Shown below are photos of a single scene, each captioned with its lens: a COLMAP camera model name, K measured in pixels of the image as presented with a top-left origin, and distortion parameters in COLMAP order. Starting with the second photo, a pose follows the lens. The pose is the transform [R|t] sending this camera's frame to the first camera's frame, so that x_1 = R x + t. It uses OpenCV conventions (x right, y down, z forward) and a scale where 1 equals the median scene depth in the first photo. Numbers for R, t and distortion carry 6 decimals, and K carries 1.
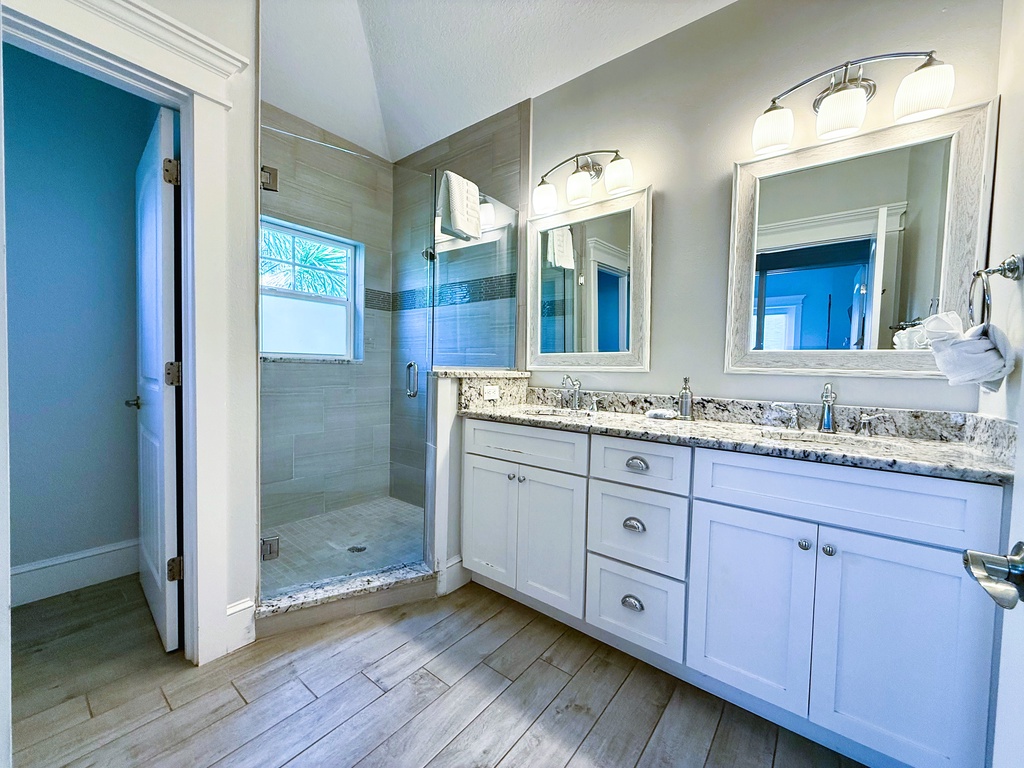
lens RADIAL K [[406.1, 0, 513.8], [0, 406.1, 385.6], [0, 0, 1]] dist [0.000848, -0.000369]
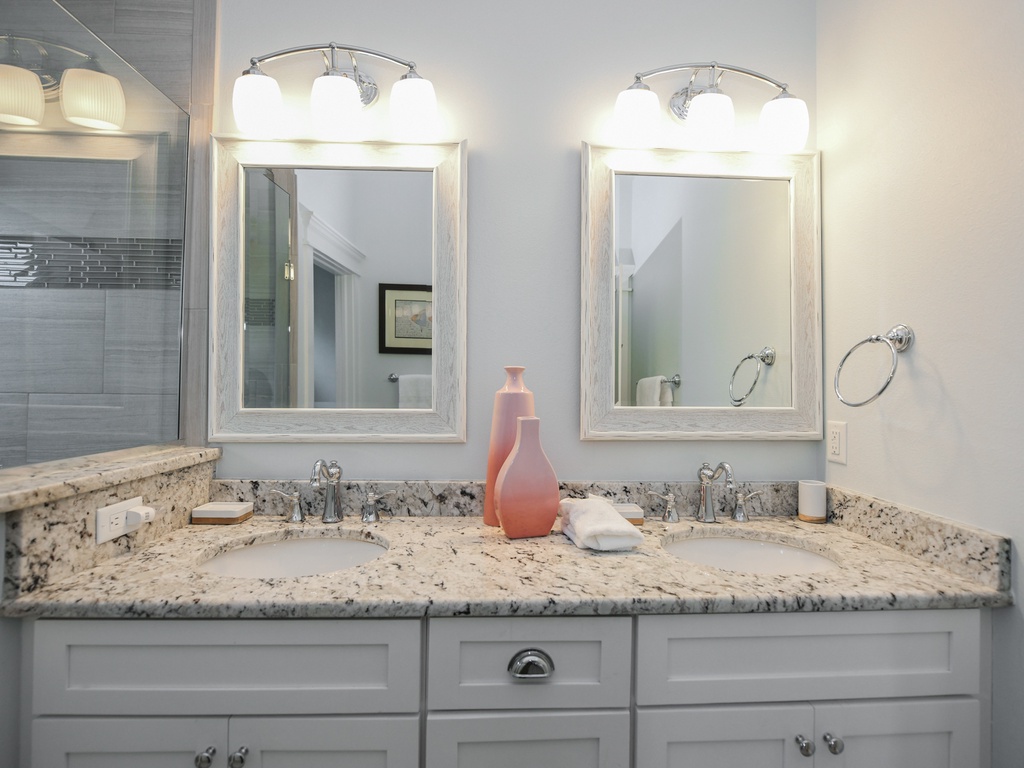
lens RADIAL K [[468.0, 0, 517.2], [0, 468.0, 381.1], [0, 0, 1]] dist [-0.009201, -0.000069]
pose [[0.760479, -0.003174, 0.649355, -0.059296], [0.030290, 0.999073, -0.030591, -0.100923], [-0.648656, 0.042933, 0.759870, 0.411651]]
